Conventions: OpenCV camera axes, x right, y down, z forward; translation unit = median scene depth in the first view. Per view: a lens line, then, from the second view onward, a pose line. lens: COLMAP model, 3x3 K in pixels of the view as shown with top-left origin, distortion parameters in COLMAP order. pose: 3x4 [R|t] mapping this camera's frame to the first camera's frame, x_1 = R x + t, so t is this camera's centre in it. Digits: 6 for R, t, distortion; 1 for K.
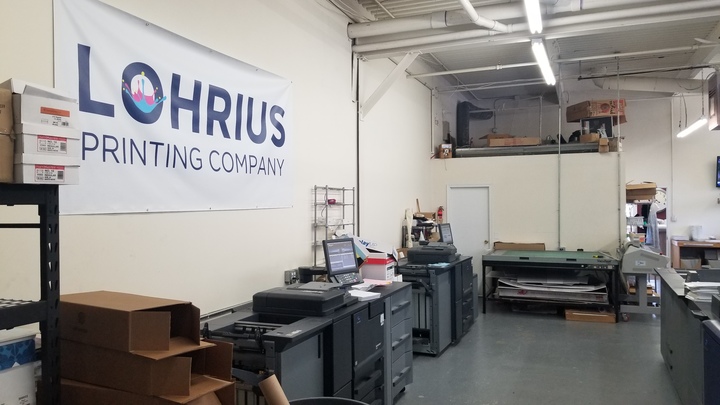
lens RADIAL K [[563.7, 0, 360.0], [0, 563.7, 202.5], [0, 0, 1]] dist [0.123284, -0.192066]
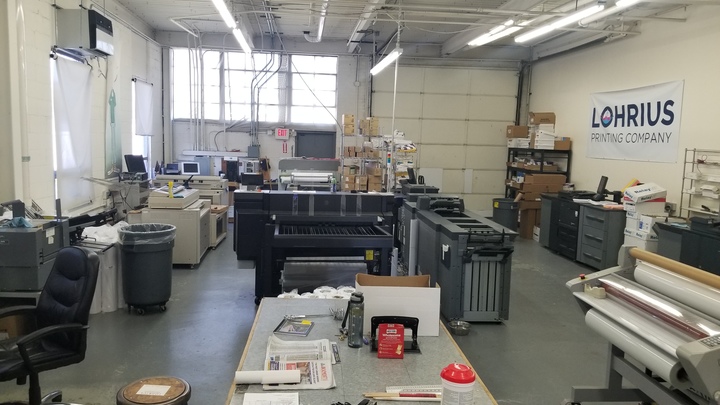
lens RADIAL K [[563.7, 0, 360.0], [0, 563.7, 202.5], [0, 0, 1]] dist [0.123284, -0.192066]
pose [[-0.879422, 0.033083, -0.474891, 1.774314], [-0.025035, 0.992988, 0.115537, -0.055802], [0.475384, 0.113495, -0.872427, 2.520959]]
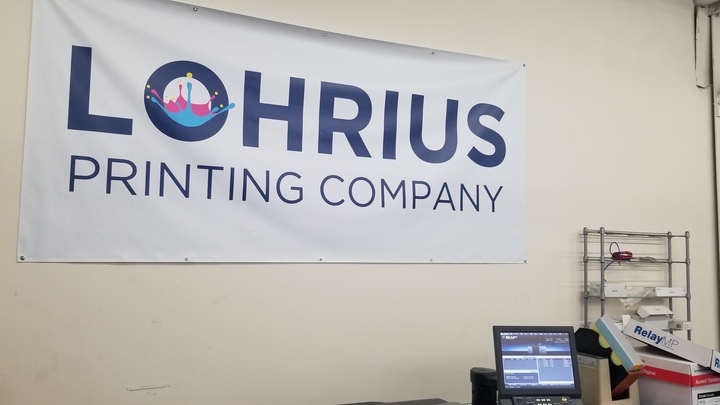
lens RADIAL K [[563.7, 0, 360.0], [0, 563.7, 202.5], [0, 0, 1]] dist [0.123284, -0.192066]
pose [[0.705306, -0.046879, -0.707351, 0.250125], [-0.019313, 0.996170, -0.085277, -0.001193], [0.708640, 0.073807, 0.701699, 0.551243]]
